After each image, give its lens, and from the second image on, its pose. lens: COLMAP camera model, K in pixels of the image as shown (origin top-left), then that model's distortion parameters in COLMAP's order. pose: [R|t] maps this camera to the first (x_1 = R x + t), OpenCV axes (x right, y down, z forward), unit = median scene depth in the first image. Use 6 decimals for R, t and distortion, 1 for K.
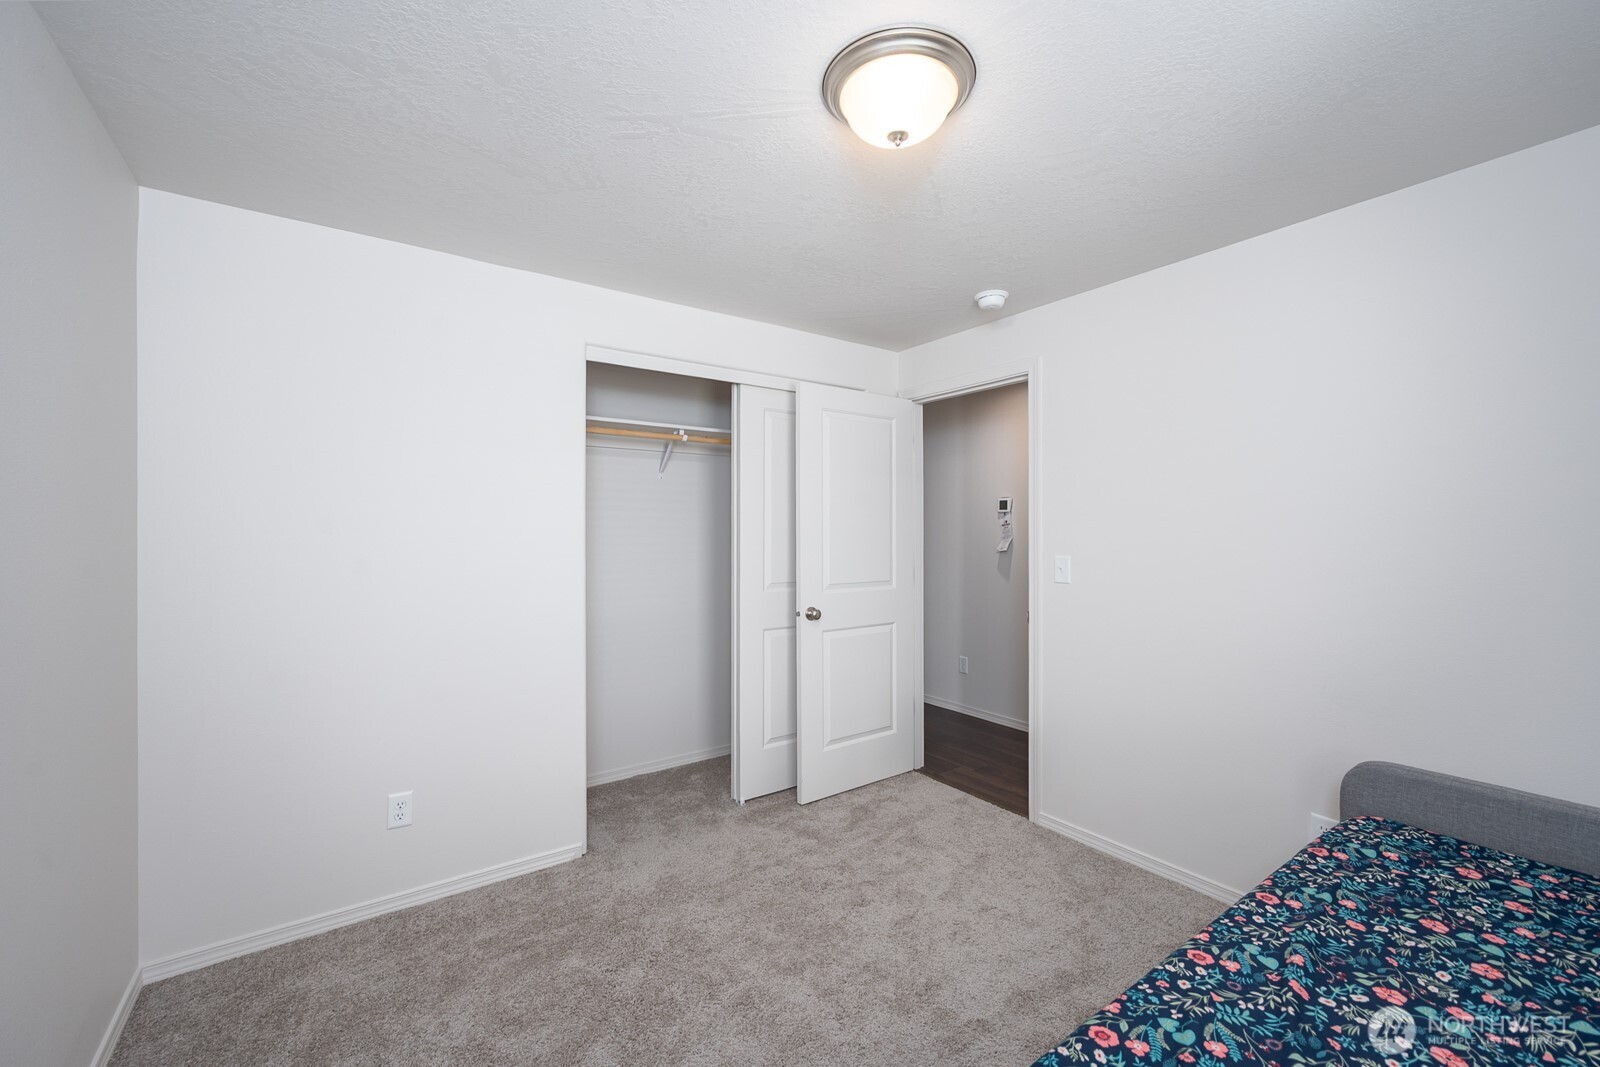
lens RADIAL K [[627.5, 0, 789.3], [0, 627.5, 527.4], [0, 0, 1]] dist [-0.000592, 0.000025]
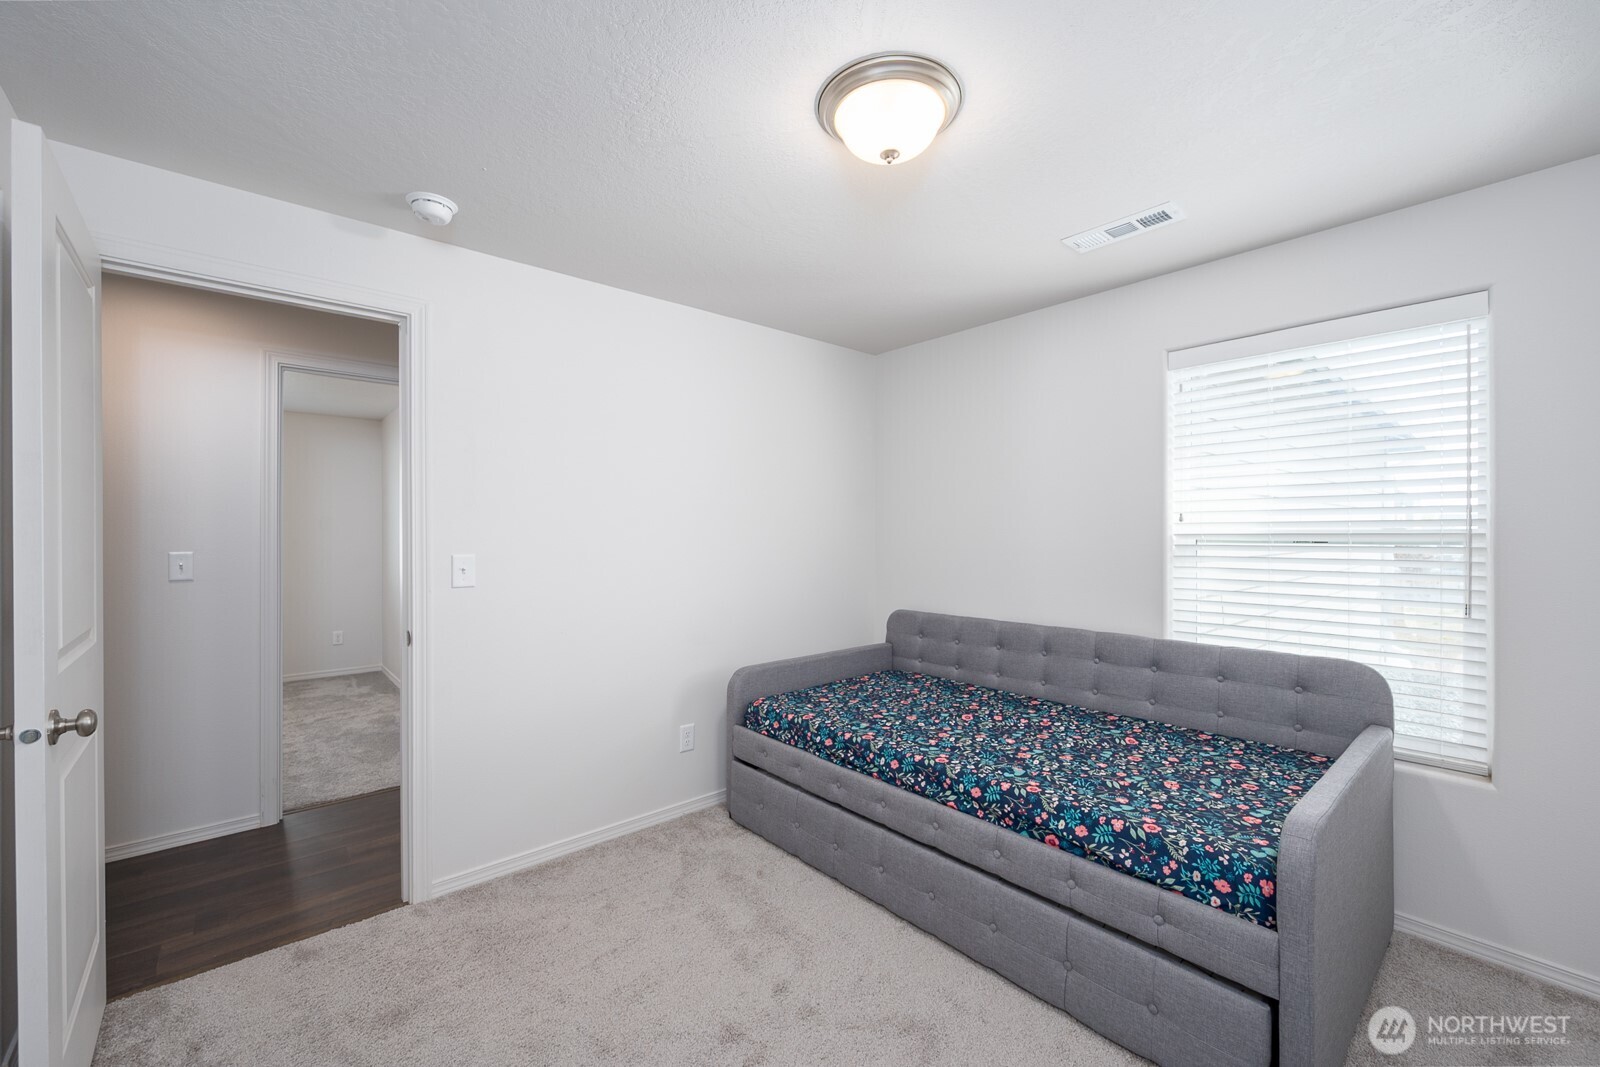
lens RADIAL K [[658.7, 0, 786.9], [0, 658.7, 531.6], [0, 0, 1]] dist [-0.000810, -0.000164]
pose [[-0.090505, -0.000975, 0.995896, -0.623696], [-0.002875, 0.999996, 0.000718, 0.017096], [-0.995892, -0.002798, -0.090507, 0.855282]]
